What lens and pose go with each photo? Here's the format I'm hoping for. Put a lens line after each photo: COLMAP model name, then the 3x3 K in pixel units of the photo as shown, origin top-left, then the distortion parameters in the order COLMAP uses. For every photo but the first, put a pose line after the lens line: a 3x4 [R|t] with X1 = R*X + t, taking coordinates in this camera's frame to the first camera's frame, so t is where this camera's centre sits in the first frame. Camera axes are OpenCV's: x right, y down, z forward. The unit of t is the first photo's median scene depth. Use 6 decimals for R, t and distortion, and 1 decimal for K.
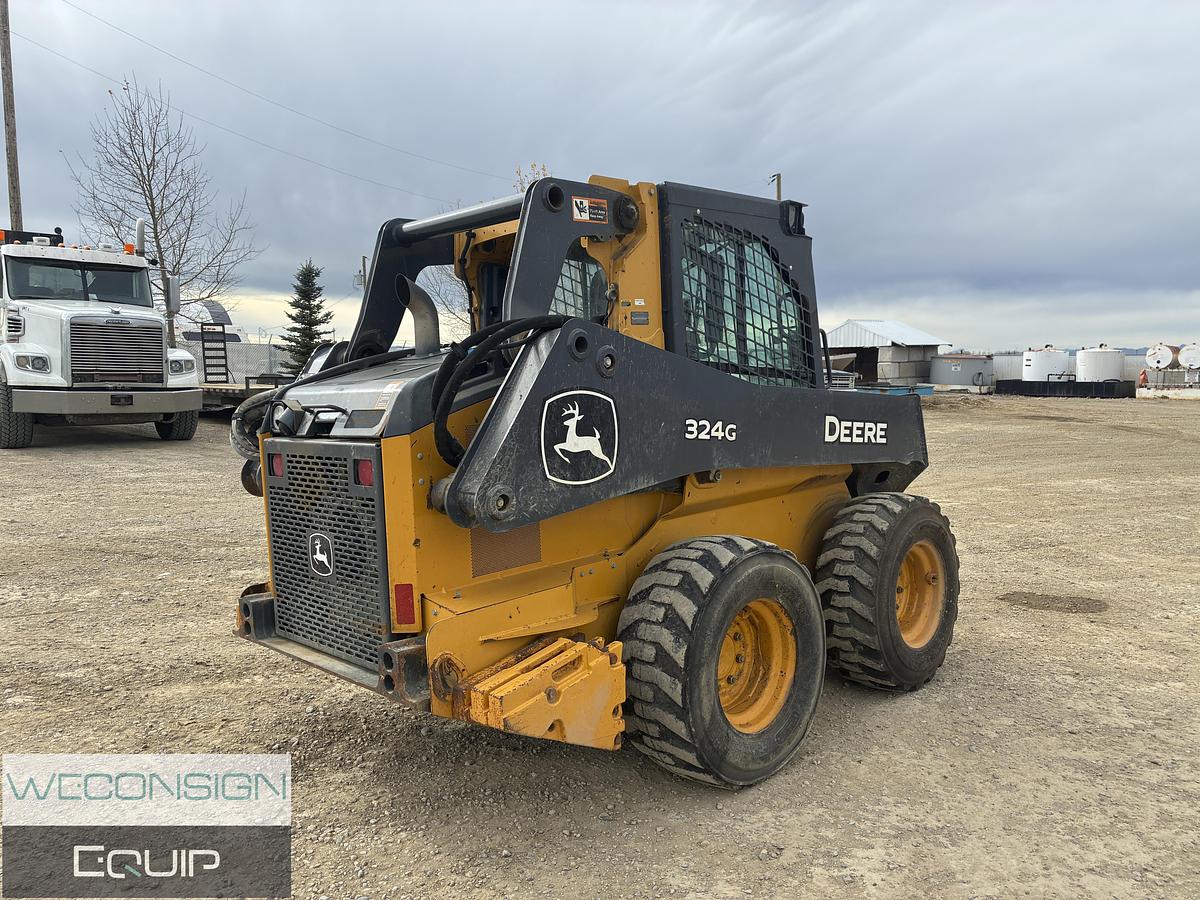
lens RADIAL K [[898.0, 0, 616.7], [0, 898.0, 447.4], [0, 0, 1]] dist [0.033009, -0.001308]
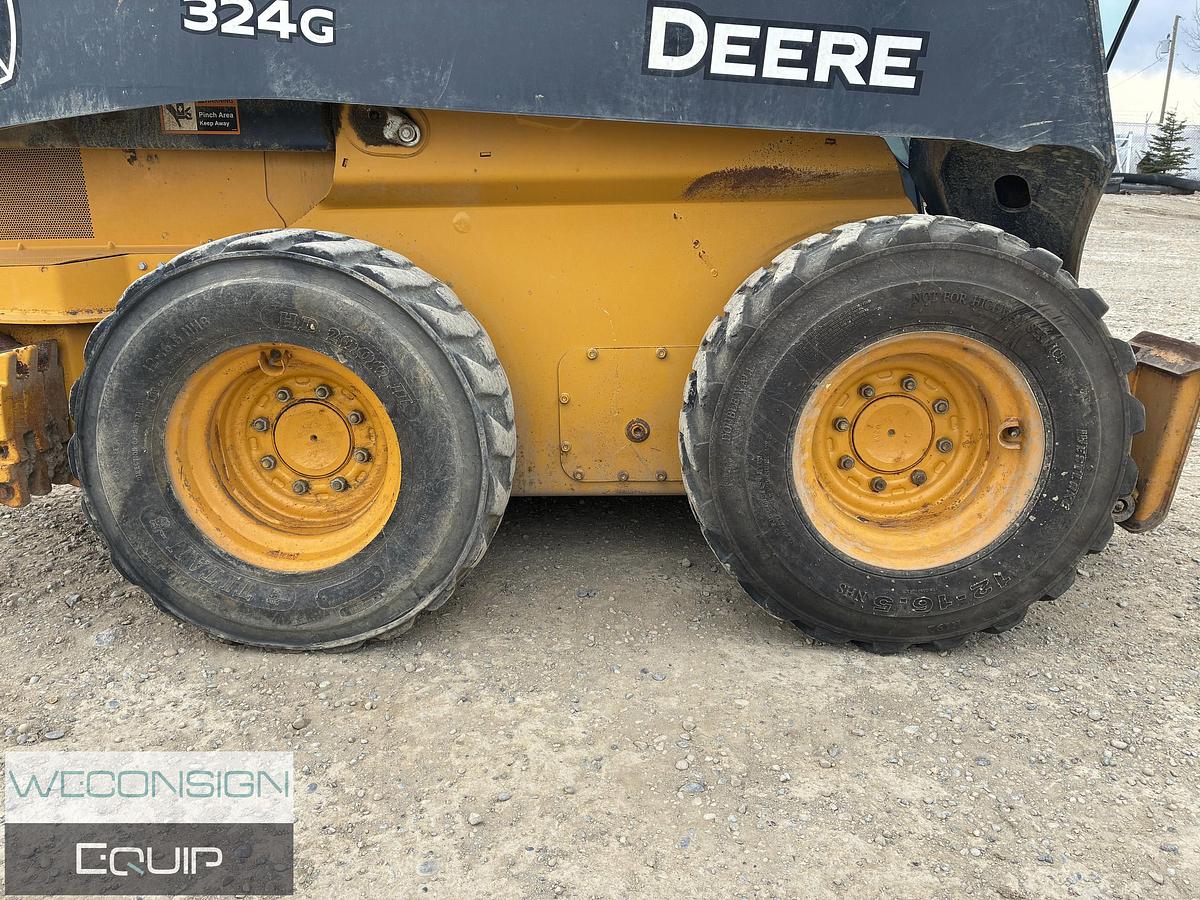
lens RADIAL K [[918.9, 0, 593.6], [0, 918.9, 441.4], [0, 0, 1]] dist [0.027523, -0.005616]
pose [[0.685837, 0.219534, -0.693854, 0.579519], [-0.071393, 0.969113, 0.236058, 0.068678], [0.724245, -0.112361, 0.680326, 0.635880]]
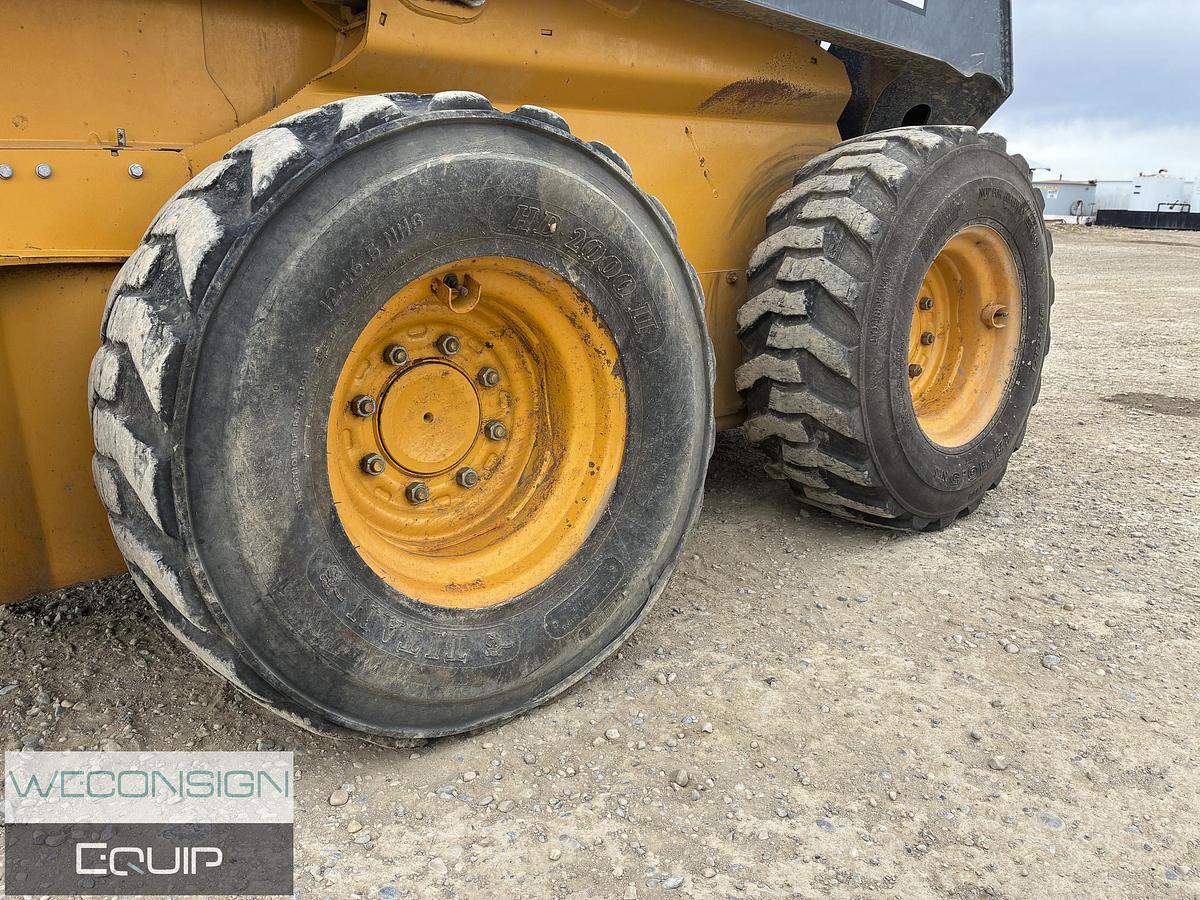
lens RADIAL K [[911.9, 0, 605.9], [0, 911.9, 443.0], [0, 0, 1]] dist [0.044589, -0.045578]
pose [[0.996682, 0.037831, -0.072069, 0.196011], [-0.025216, 0.985375, 0.168525, 0.151371], [0.077390, -0.166149, 0.983059, 0.531255]]
